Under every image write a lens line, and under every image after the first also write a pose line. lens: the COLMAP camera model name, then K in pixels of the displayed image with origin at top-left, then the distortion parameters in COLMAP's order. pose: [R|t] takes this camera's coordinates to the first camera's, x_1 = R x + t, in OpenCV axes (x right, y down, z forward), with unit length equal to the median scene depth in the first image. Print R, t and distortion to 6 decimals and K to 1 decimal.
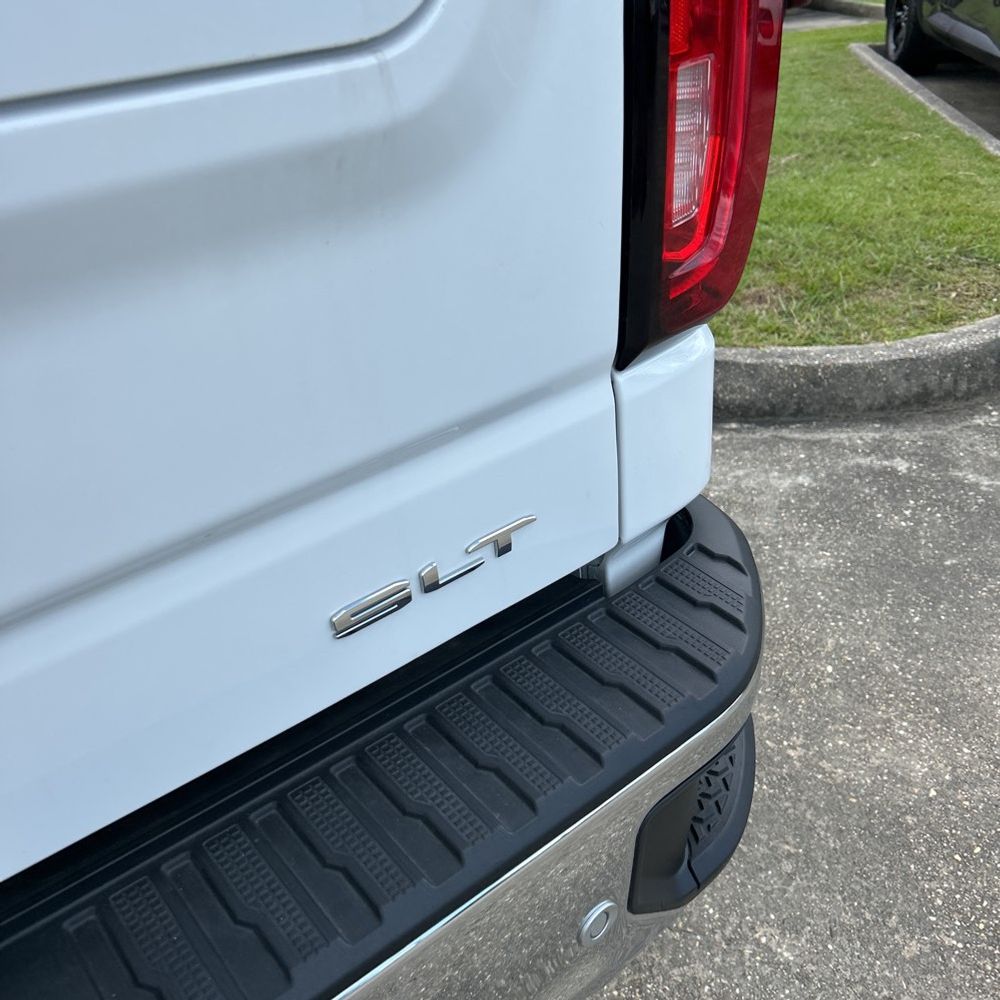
lens RADIAL K [[1002.9, 0, 500.2], [0, 1002.9, 499.5], [0, 0, 1]] dist [0.008011, 0.000000]
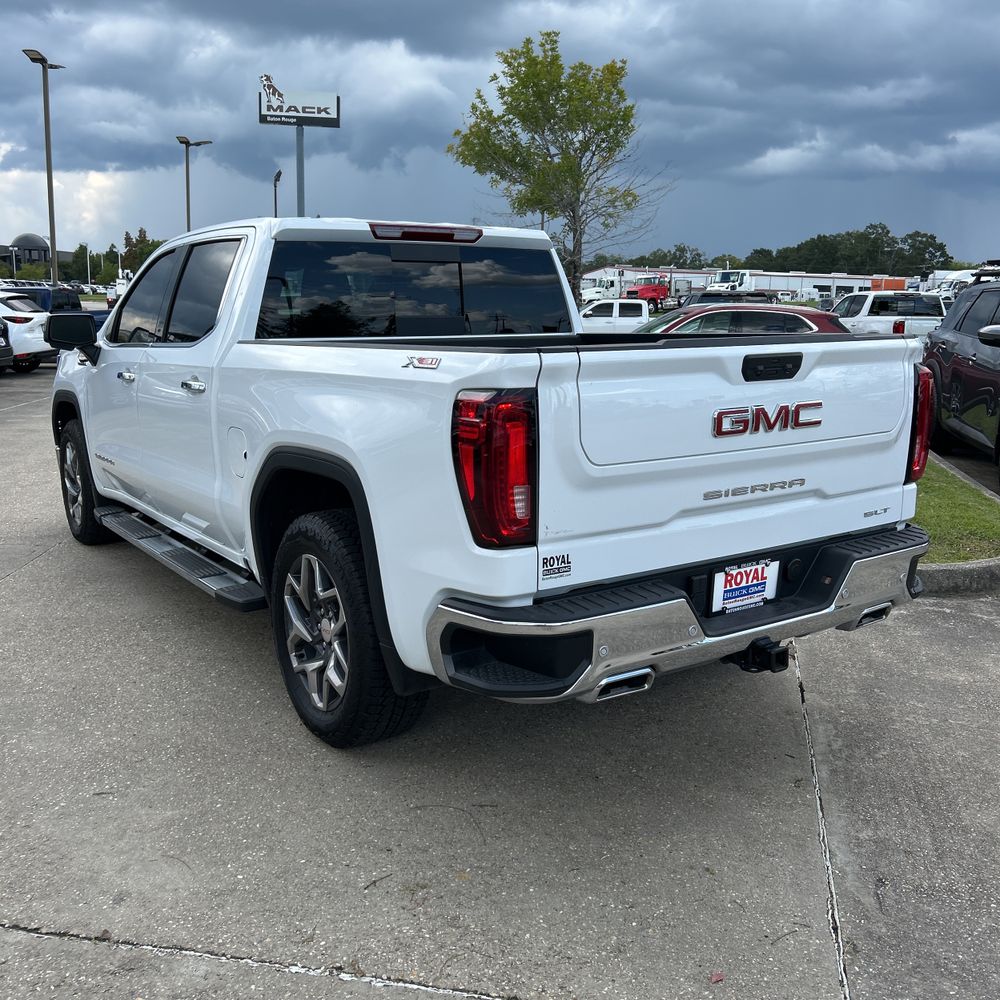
lens RADIAL K [[1002.9, 0, 491.4], [0, 1002.9, 513.1], [0, 0, 1]] dist [0.008011, 0.000000]
pose [[0.995467, 0.085341, -0.041978, -0.579327], [-0.094133, 0.947118, -0.306767, 0.589233], [0.013578, 0.309328, 0.950858, -1.305164]]
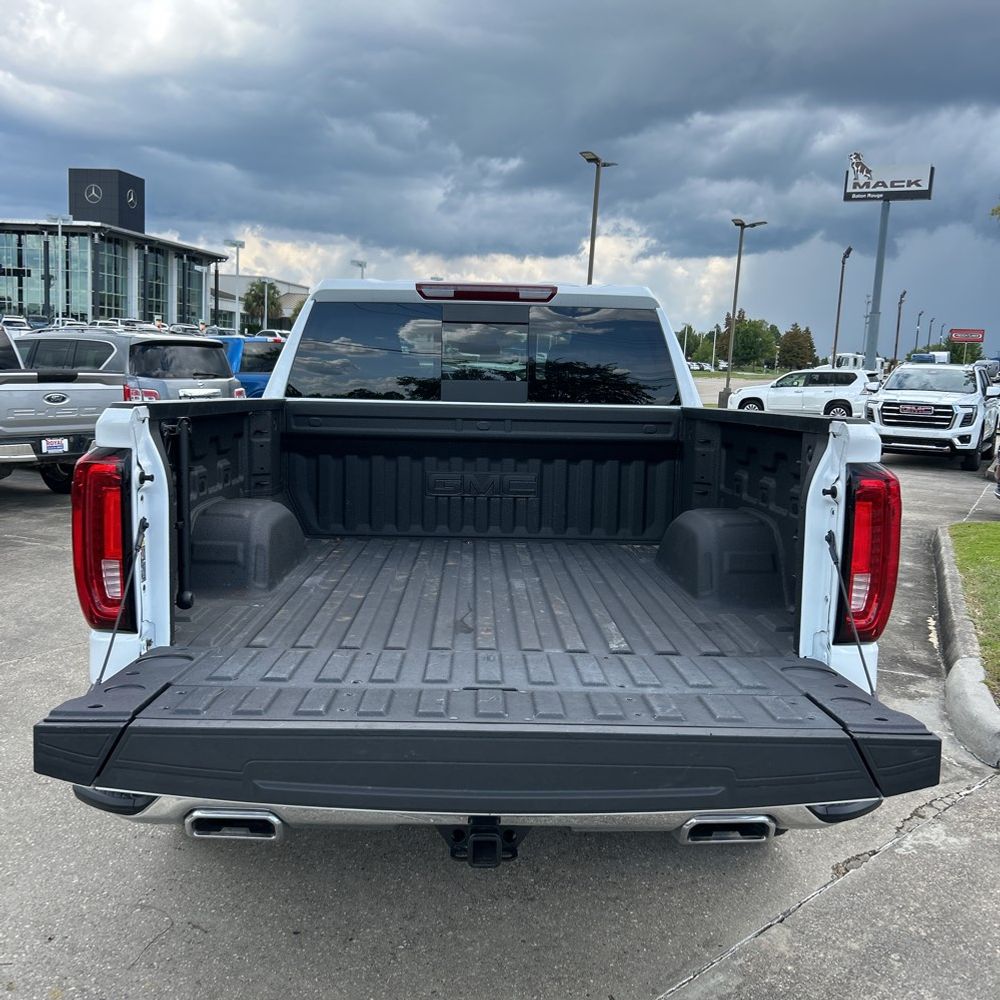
lens RADIAL K [[1002.9, 0, 497.4], [0, 1002.9, 506.8], [0, 0, 1]] dist [0.008011, 0.000000]
pose [[0.800596, 0.169319, -0.574784, 0.350995], [-0.367485, 0.896412, -0.247792, 0.235986], [0.473288, 0.409606, 0.779886, -0.806362]]
